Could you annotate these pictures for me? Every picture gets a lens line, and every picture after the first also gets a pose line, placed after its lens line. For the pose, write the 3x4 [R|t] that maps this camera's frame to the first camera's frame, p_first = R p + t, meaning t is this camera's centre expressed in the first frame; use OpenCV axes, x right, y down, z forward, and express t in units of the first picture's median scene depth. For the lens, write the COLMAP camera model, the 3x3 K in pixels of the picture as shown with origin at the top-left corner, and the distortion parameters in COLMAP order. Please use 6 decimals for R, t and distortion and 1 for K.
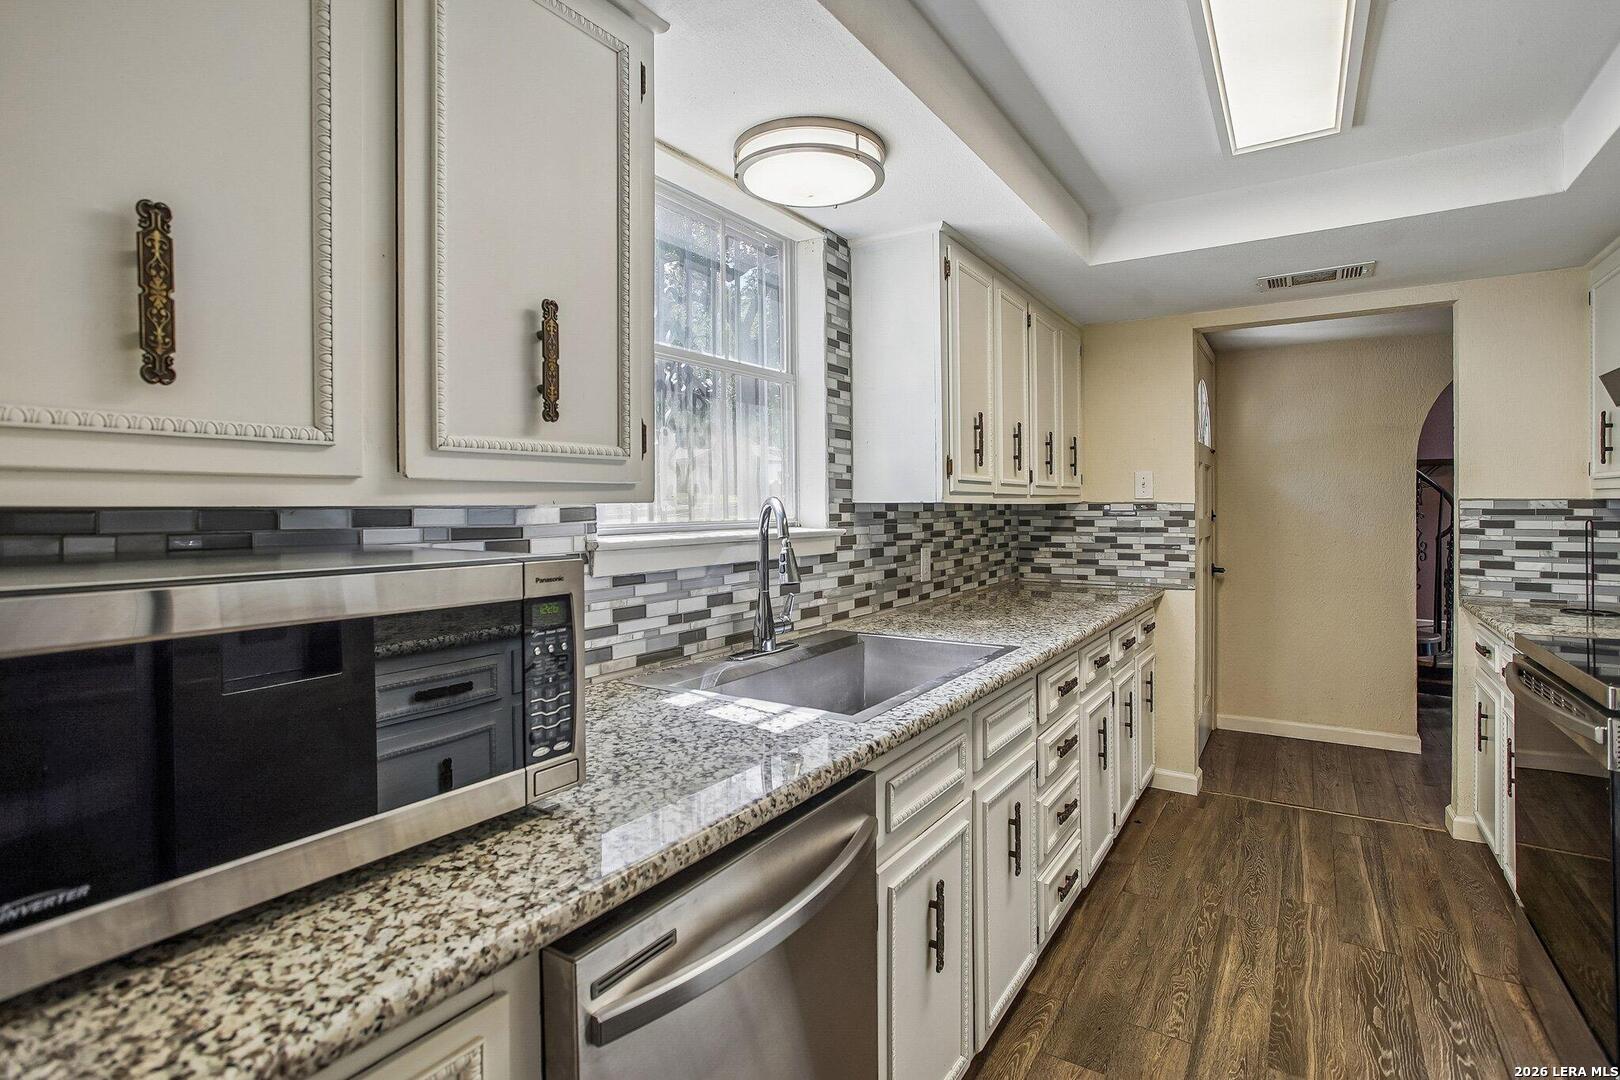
lens RADIAL K [[787.3, 0, 801.1], [0, 787.3, 501.2], [0, 0, 1]] dist [-0.053142, 0.026613]
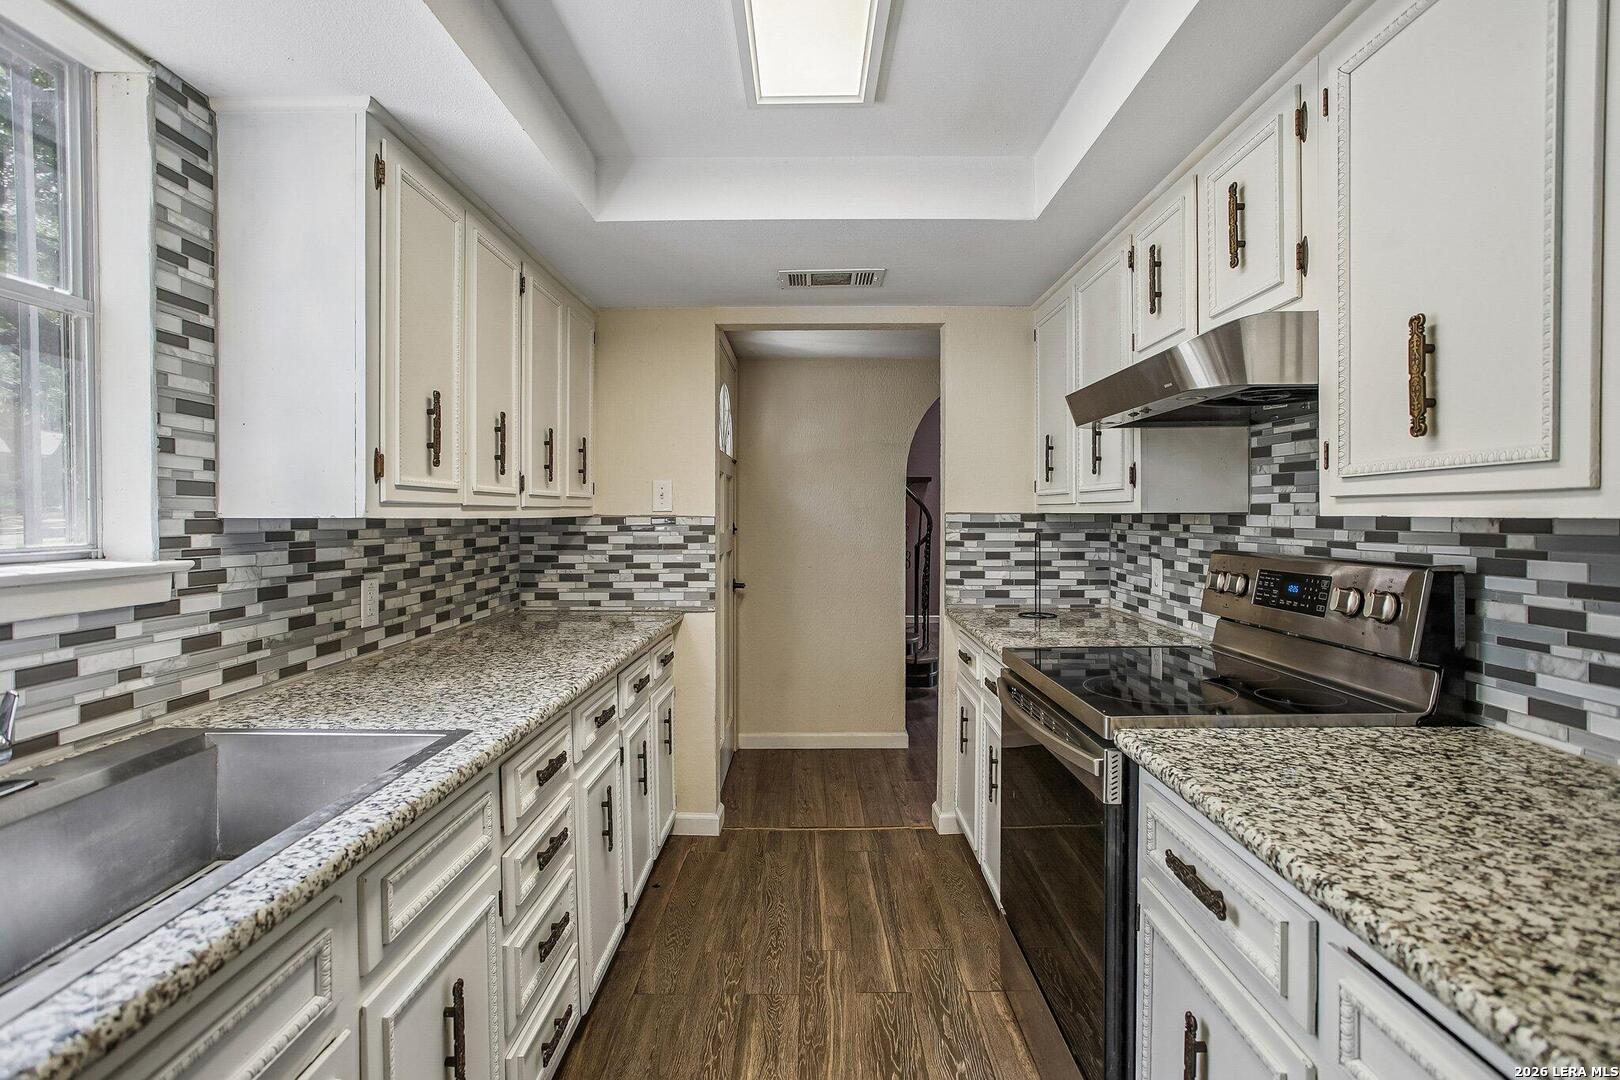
lens RADIAL K [[787.3, 0, 801.1], [0, 787.3, 501.2], [0, 0, 1]] dist [-0.053142, 0.026613]
pose [[0.843386, 0.009709, 0.537220, 0.124142], [-0.002917, 0.999905, -0.013492, -0.004315], [-0.537300, 0.009811, 0.843334, 0.218341]]
